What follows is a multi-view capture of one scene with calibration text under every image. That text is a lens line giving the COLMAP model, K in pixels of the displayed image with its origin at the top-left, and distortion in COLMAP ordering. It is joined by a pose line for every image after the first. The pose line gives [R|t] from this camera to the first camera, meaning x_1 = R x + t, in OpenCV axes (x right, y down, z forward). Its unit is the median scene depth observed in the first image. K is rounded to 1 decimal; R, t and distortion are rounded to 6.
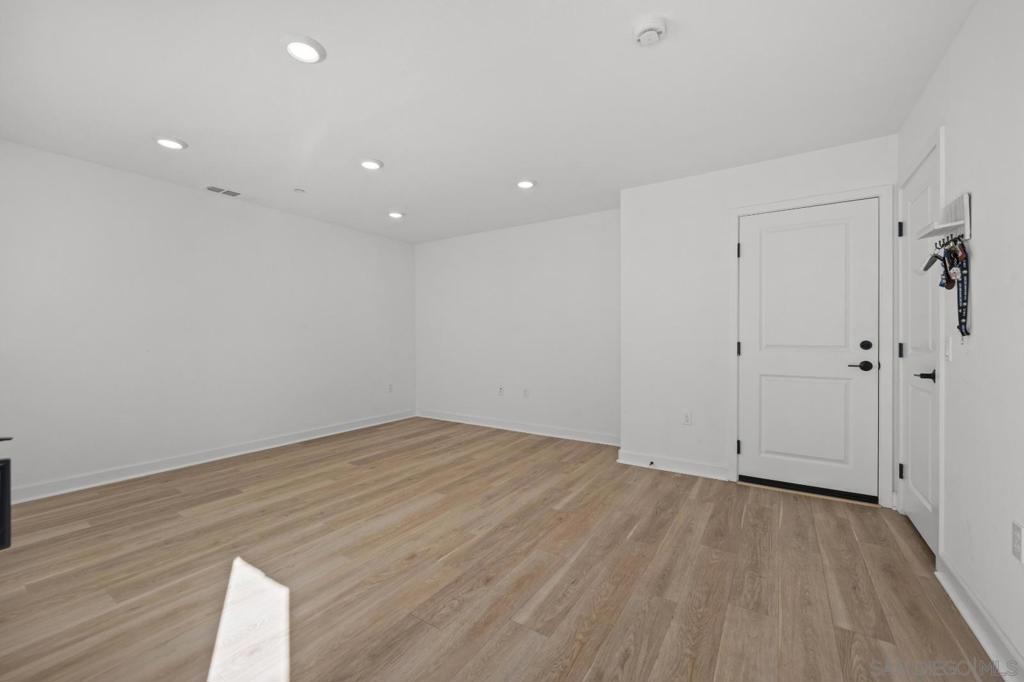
lens RADIAL K [[402.7, 0, 512.0], [0, 402.7, 341.0], [0, 0, 1]] dist [-0.008147, -0.000184]
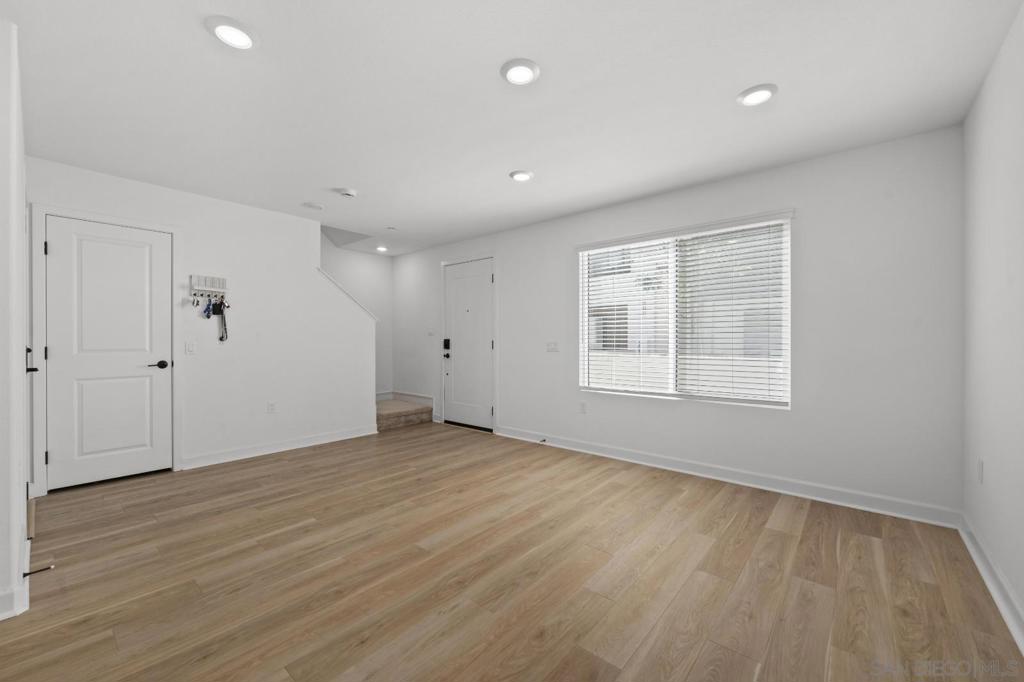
lens RADIAL K [[408.4, 0, 510.7], [0, 408.4, 341.3], [0, 0, 1]] dist [-0.000453, 0.000078]
pose [[-0.990903, -0.001876, 0.134563, -0.499344], [-0.000601, 0.999955, 0.009516, -0.021380], [-0.134574, 0.009349, -0.990859, 1.939453]]
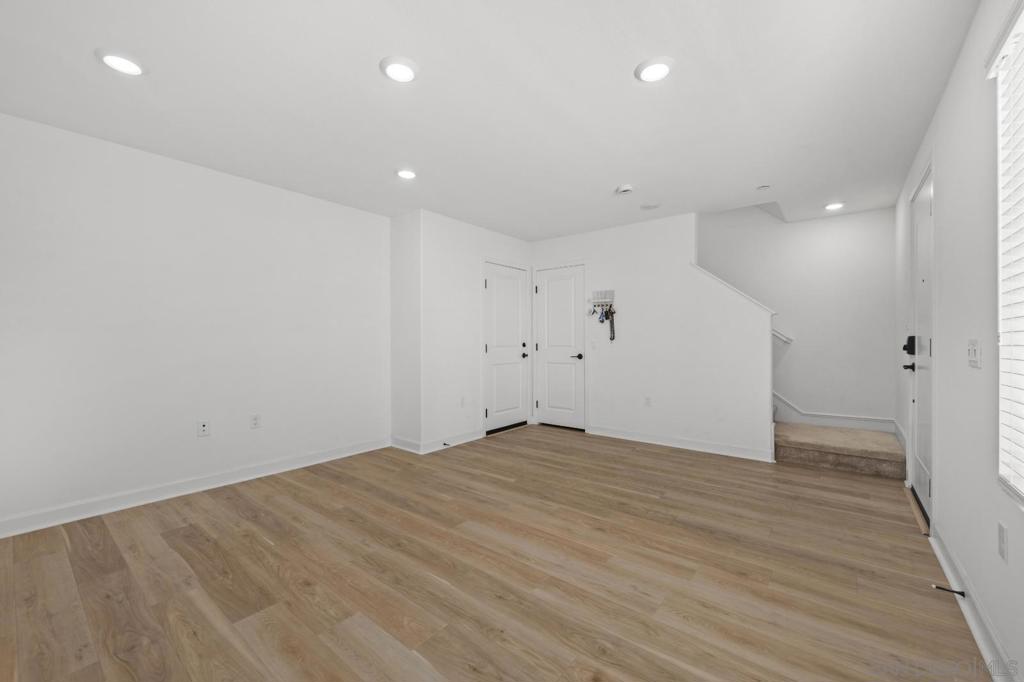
lens RADIAL K [[408.4, 0, 510.7], [0, 408.4, 341.3], [0, 0, 1]] dist [-0.000453, 0.000078]
pose [[0.105949, -0.004284, 0.994362, -1.152208], [0.009818, 0.999946, 0.003262, -0.013825], [-0.994323, 0.009417, 0.105985, 0.889749]]
